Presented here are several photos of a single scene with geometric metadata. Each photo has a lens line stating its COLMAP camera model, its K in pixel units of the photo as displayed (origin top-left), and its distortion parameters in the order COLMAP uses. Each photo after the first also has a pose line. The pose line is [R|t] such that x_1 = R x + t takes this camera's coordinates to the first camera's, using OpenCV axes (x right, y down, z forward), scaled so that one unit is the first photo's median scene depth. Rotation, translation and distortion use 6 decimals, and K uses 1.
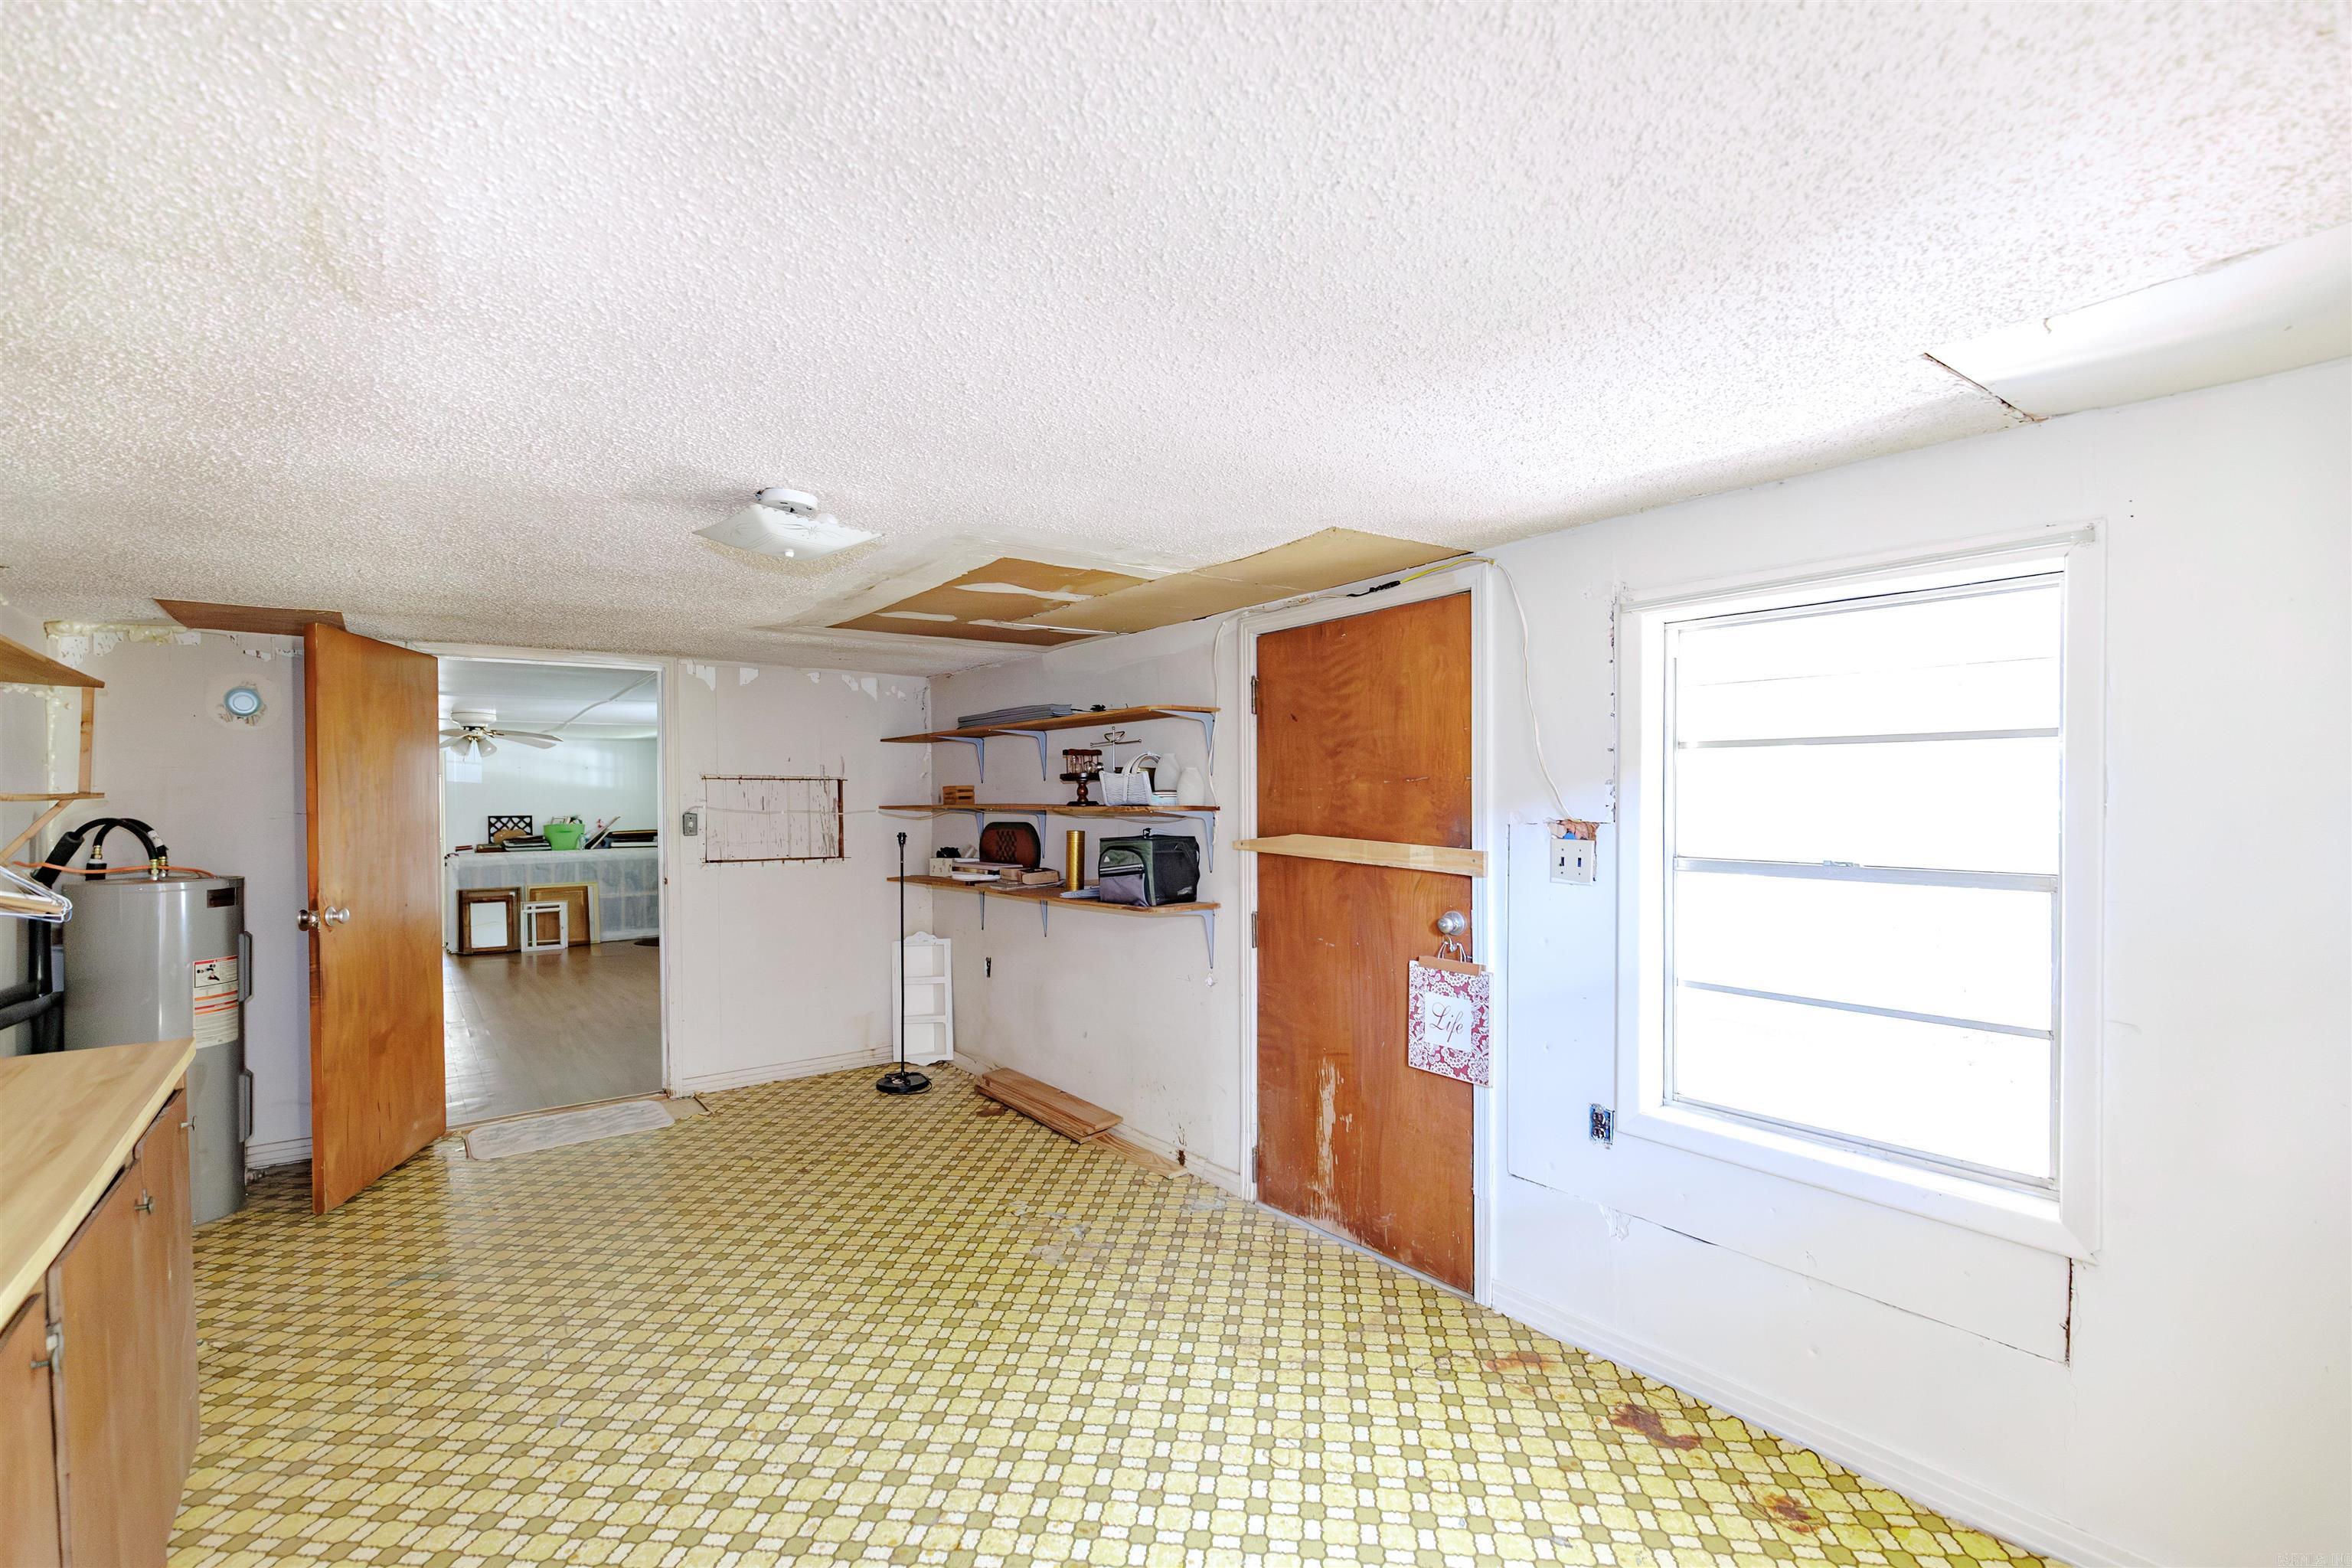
lens RADIAL K [[1058.2, 0, 1170.6], [0, 1058.2, 795.8], [0, 0, 1]] dist [0.009431, -0.000679]
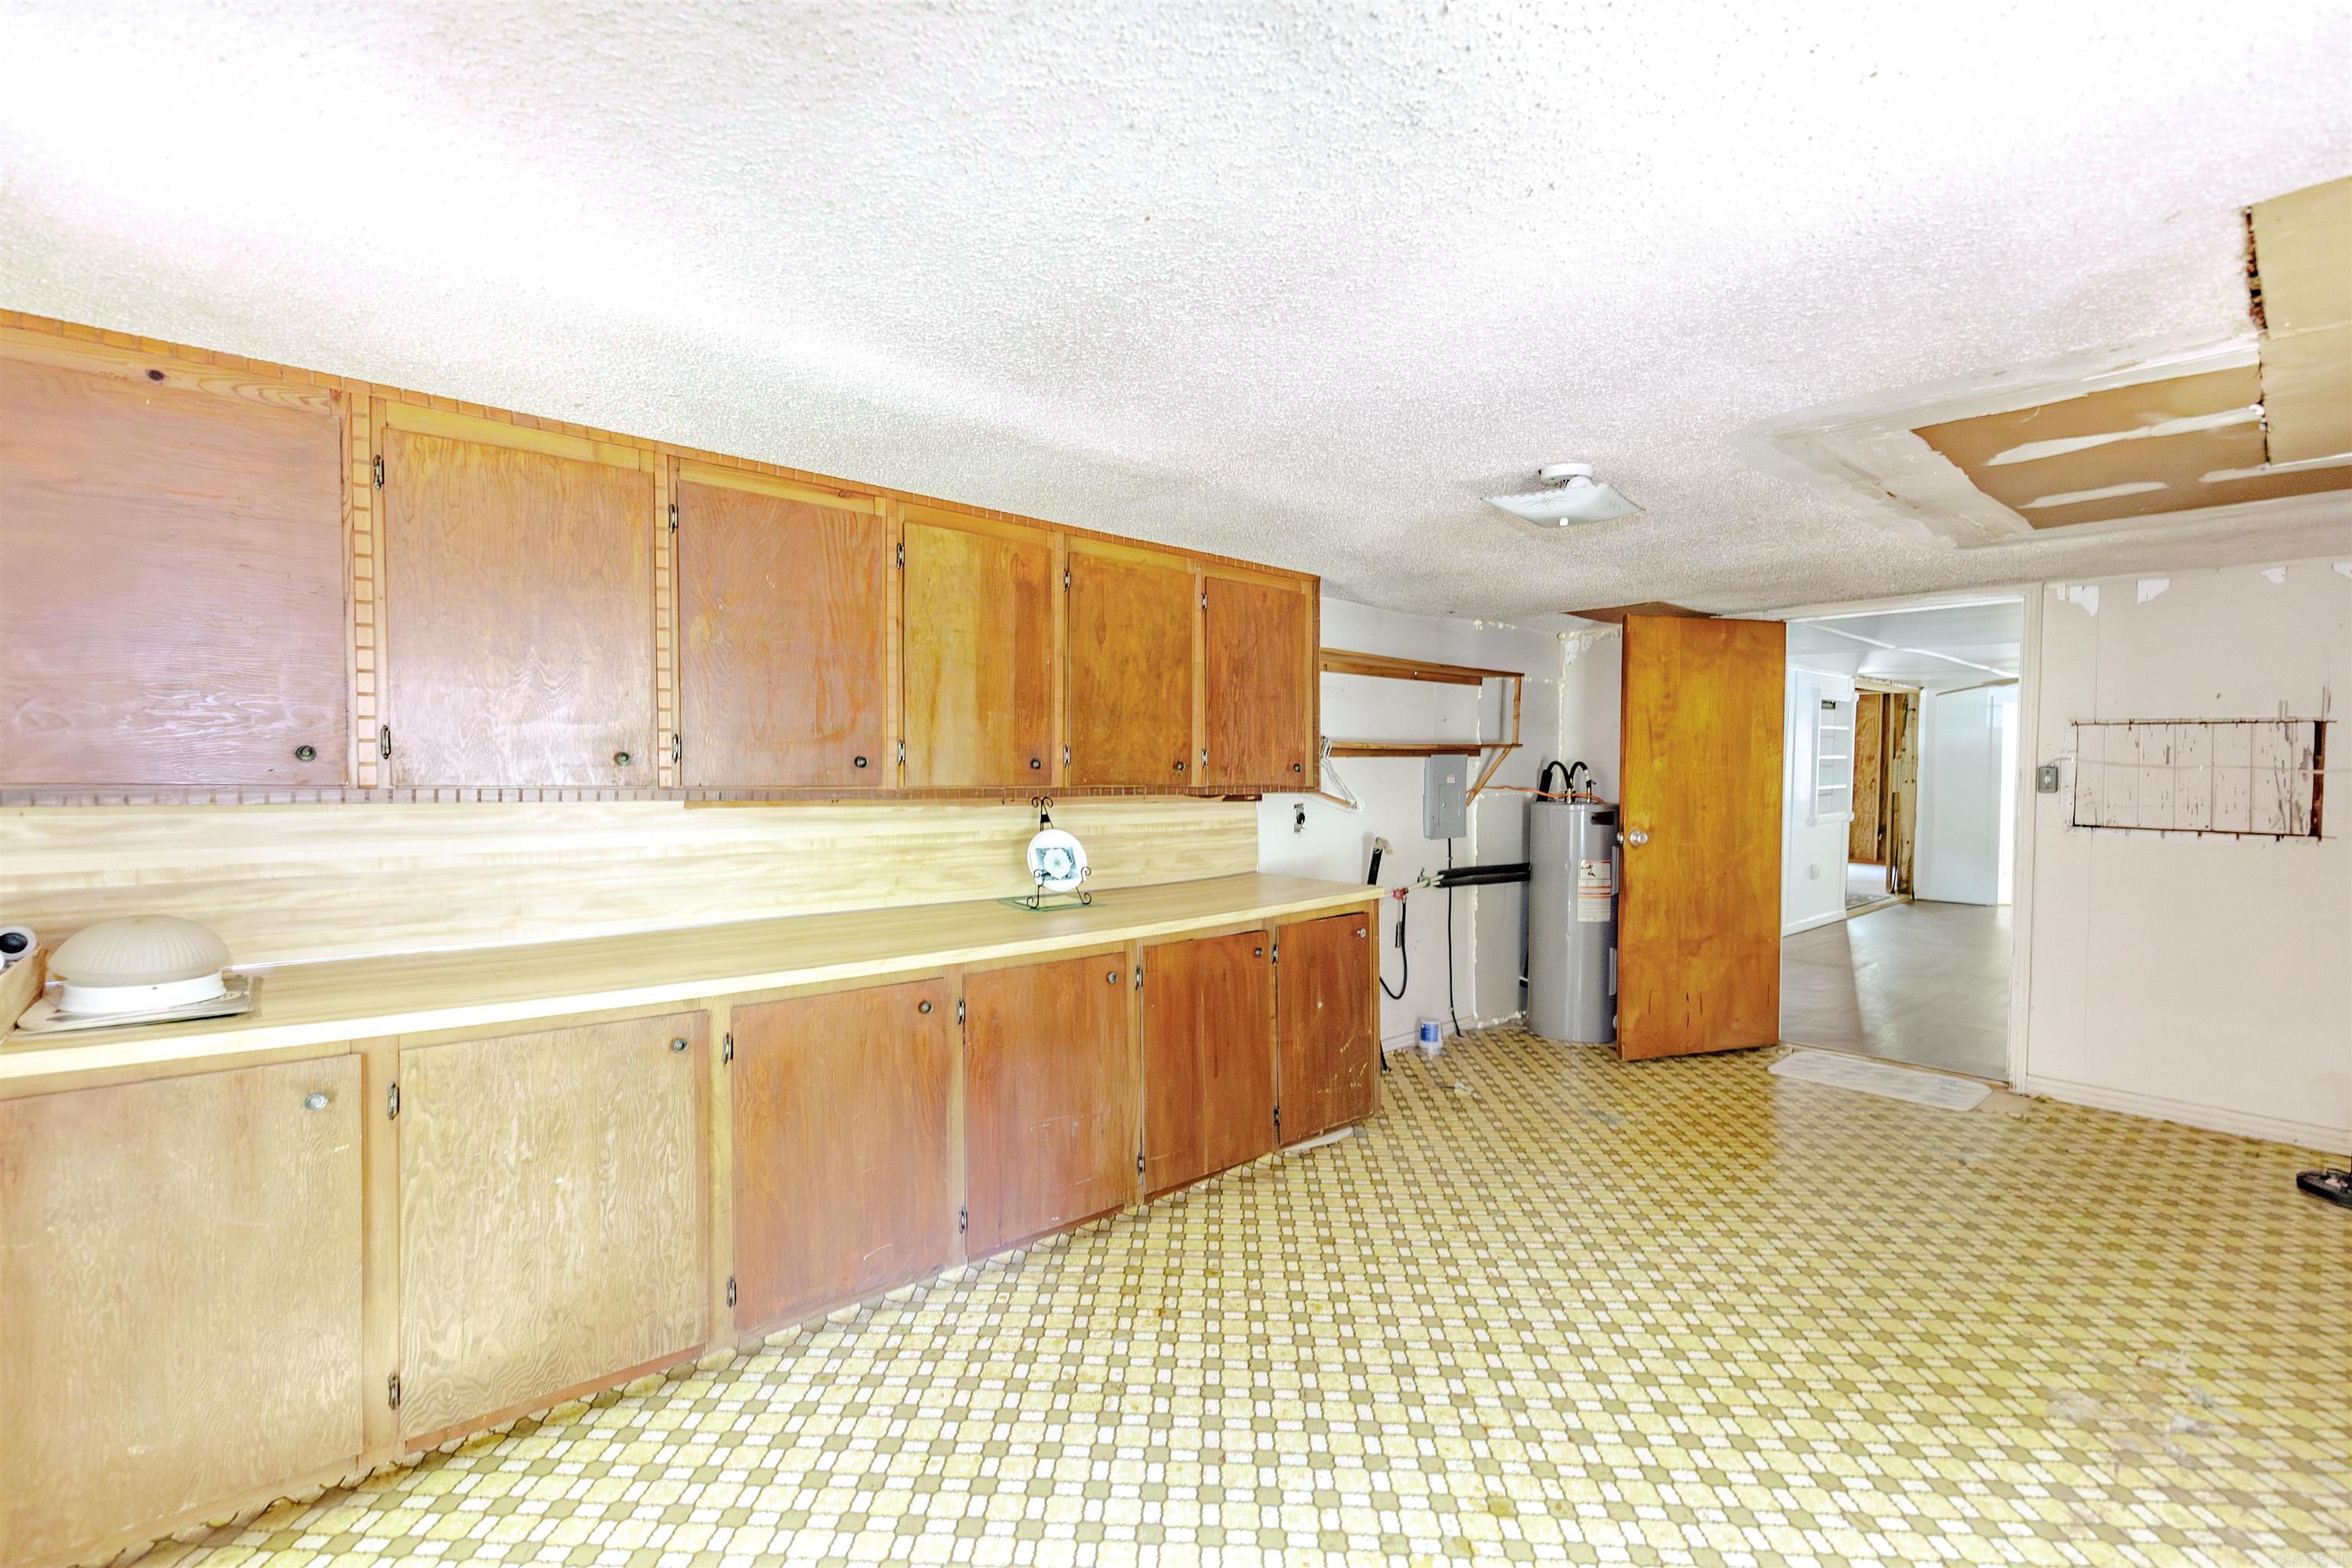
lens RADIAL K [[1058.2, 0, 1167.0], [0, 1058.2, 779.0], [0, 0, 1]] dist [0.009431, -0.000679]
pose [[0.091032, 0.028919, -0.995428, 0.324027], [-0.002361, 0.999582, 0.028824, 0.004231], [0.995845, -0.000274, 0.091062, 0.222579]]
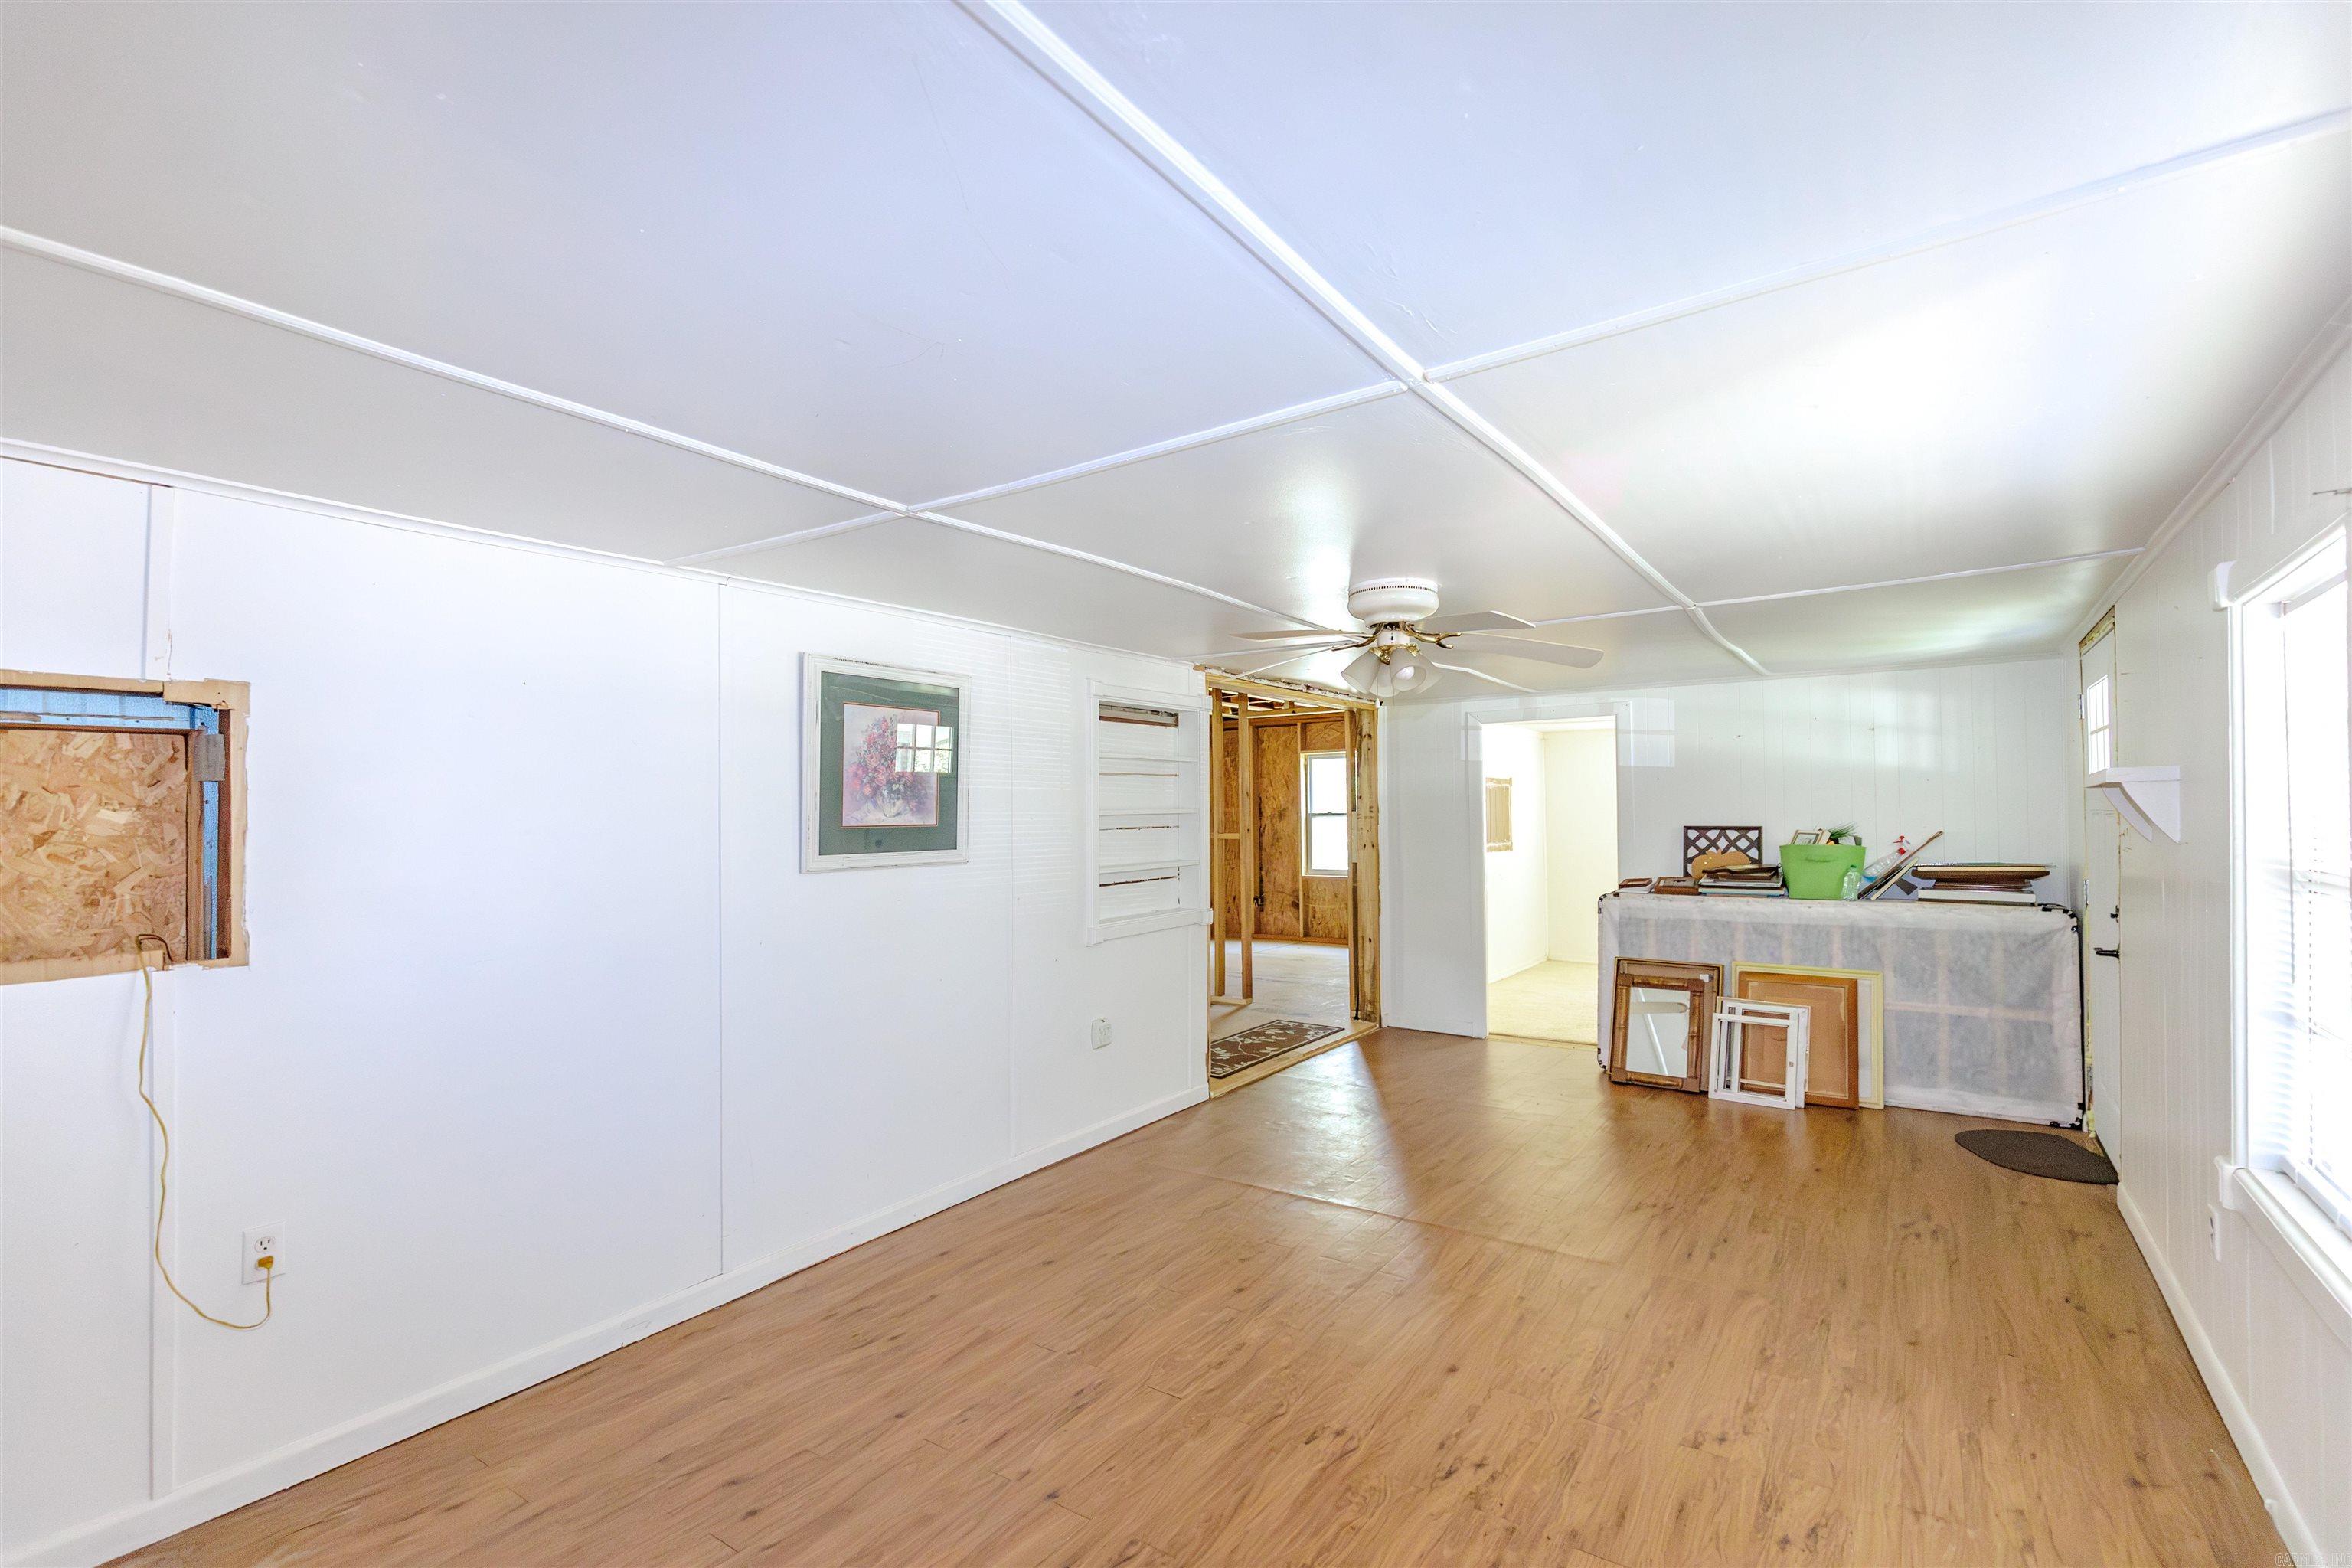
lens RADIAL K [[1058.2, 0, 1183.5], [0, 1058.2, 791.4], [0, 0, 1]] dist [0.009431, -0.000679]
pose [[0.326772, -0.015352, -0.944978, -0.429755], [0.009659, 0.999870, -0.012904, 0.011578], [0.945054, -0.004911, 0.326878, 1.200725]]
